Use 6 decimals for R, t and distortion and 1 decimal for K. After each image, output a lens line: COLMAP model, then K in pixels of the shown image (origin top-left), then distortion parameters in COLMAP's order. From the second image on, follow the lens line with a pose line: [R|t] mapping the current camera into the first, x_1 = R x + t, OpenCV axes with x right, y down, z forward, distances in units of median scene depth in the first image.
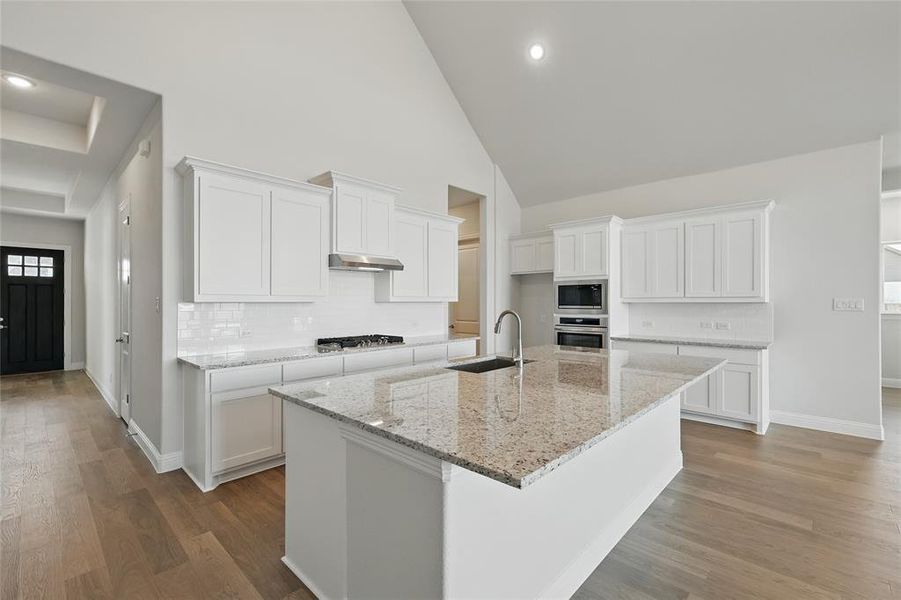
lens RADIAL K [[395.0, 0, 454.2], [0, 395.0, 299.8], [0, 0, 1]] dist [-0.000879, -0.000164]
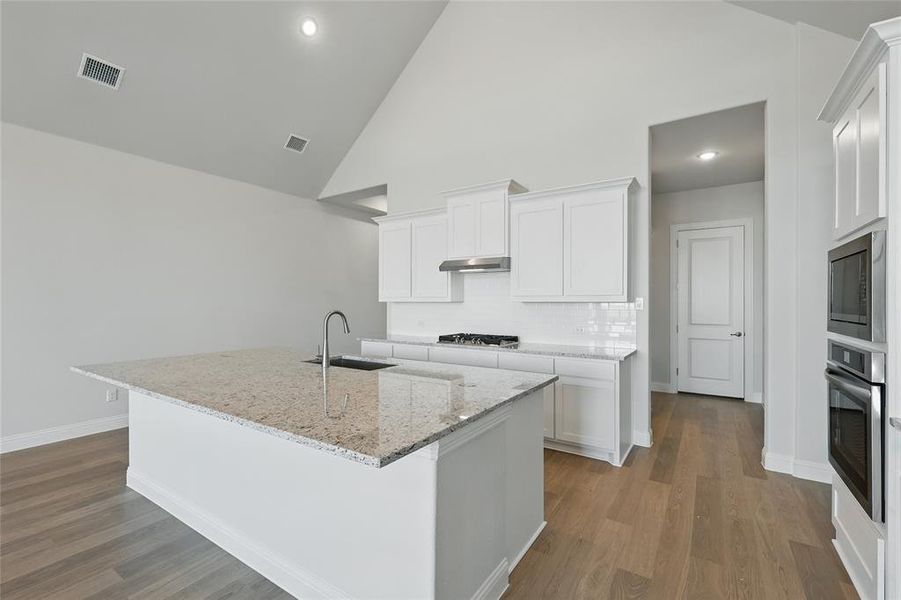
lens RADIAL K [[395.0, 0, 449.2], [0, 395.0, 300.2], [0, 0, 1]] dist [-0.000879, -0.000164]
pose [[0.172022, 0.001686, -0.985092, 0.635030], [0.007320, 0.999969, 0.002990, -0.002167], [0.985066, -0.007726, 0.172005, 0.597362]]
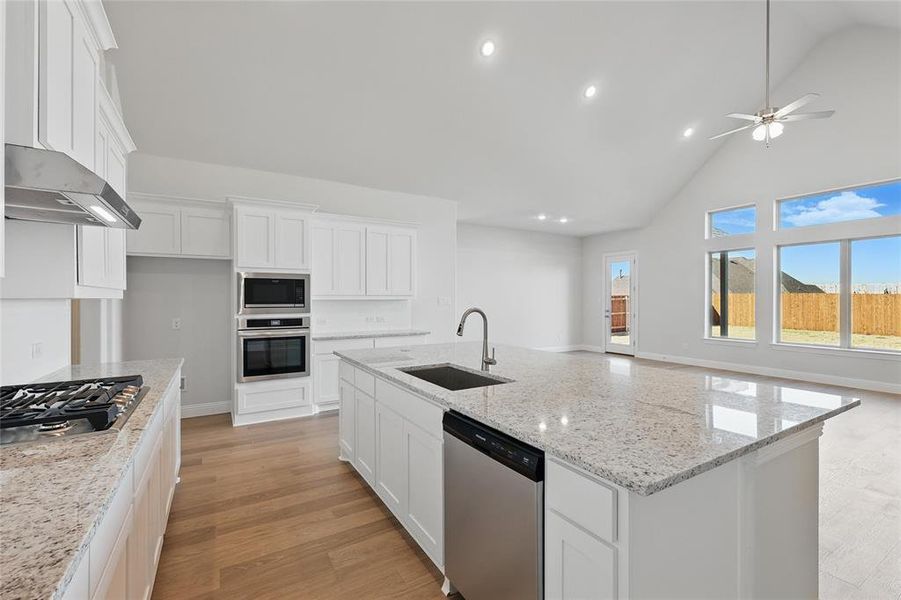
lens RADIAL K [[395.0, 0, 448.3], [0, 395.0, 299.1], [0, 0, 1]] dist [-0.000879, -0.000164]
pose [[0.282665, 0.002503, 0.959215, -0.394596], [-0.003068, 0.999994, -0.001706, 0.005013], [-0.959214, -0.002461, 0.282671, 0.434905]]
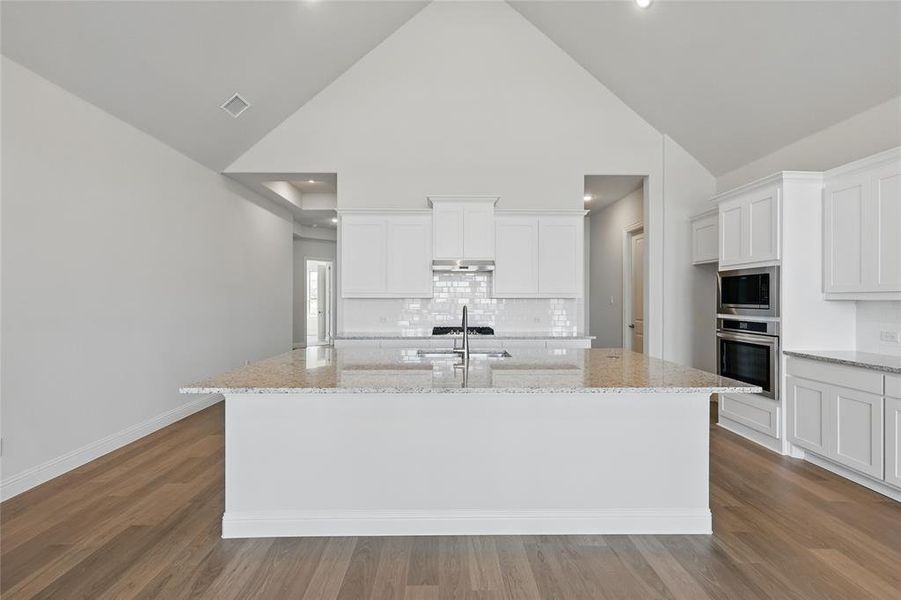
lens RADIAL K [[395.0, 0, 449.6], [0, 395.0, 299.8], [0, 0, 1]] dist [-0.000879, -0.000164]
pose [[0.700982, 0.006640, -0.713148, 0.474836], [0.001704, 0.999938, 0.010986, -0.002102], [0.713177, -0.008916, 0.700927, 0.110564]]
